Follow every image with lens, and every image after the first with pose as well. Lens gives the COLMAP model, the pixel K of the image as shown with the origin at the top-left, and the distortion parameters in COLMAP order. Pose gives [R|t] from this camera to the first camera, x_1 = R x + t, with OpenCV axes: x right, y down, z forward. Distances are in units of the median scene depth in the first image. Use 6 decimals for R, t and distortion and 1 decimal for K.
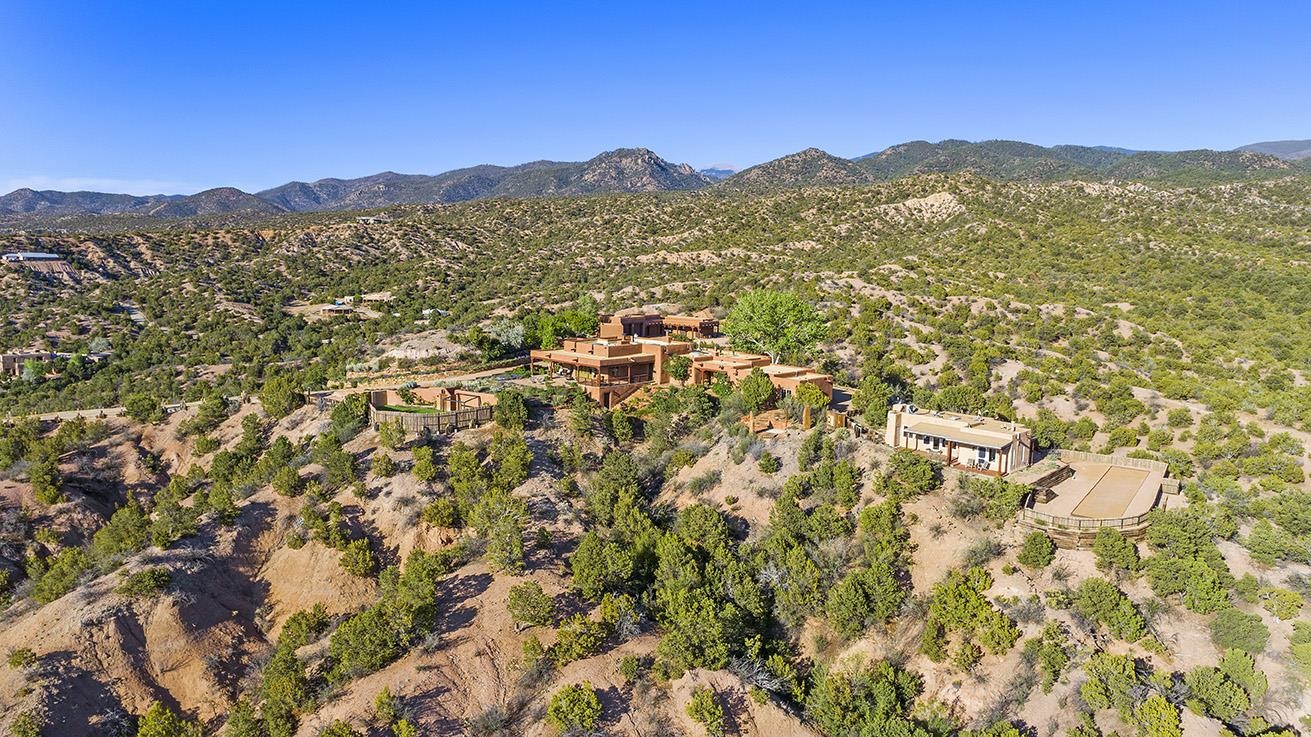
lens RADIAL K [[897.0, 0, 660.1], [0, 897.0, 366.5], [0, 0, 1]] dist [-0.019067, 0.010439]
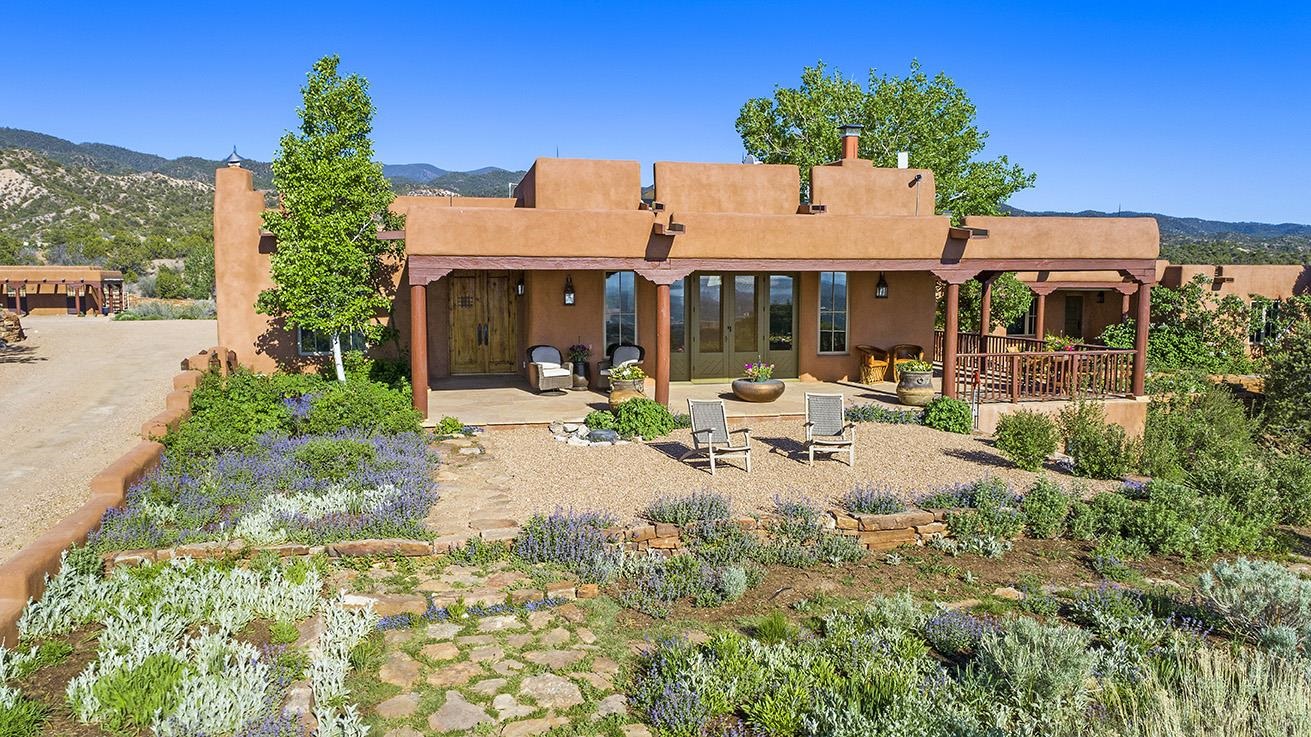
lens RADIAL K [[897.0, 0, 660.1], [0, 897.0, 366.5], [0, 0, 1]] dist [-0.019067, 0.010439]
pose [[0.535712, -0.102233, 0.838189, -0.046025], [0.117441, 0.992017, 0.045934, 0.000406], [-0.836194, 0.073831, 0.543442, 0.193538]]
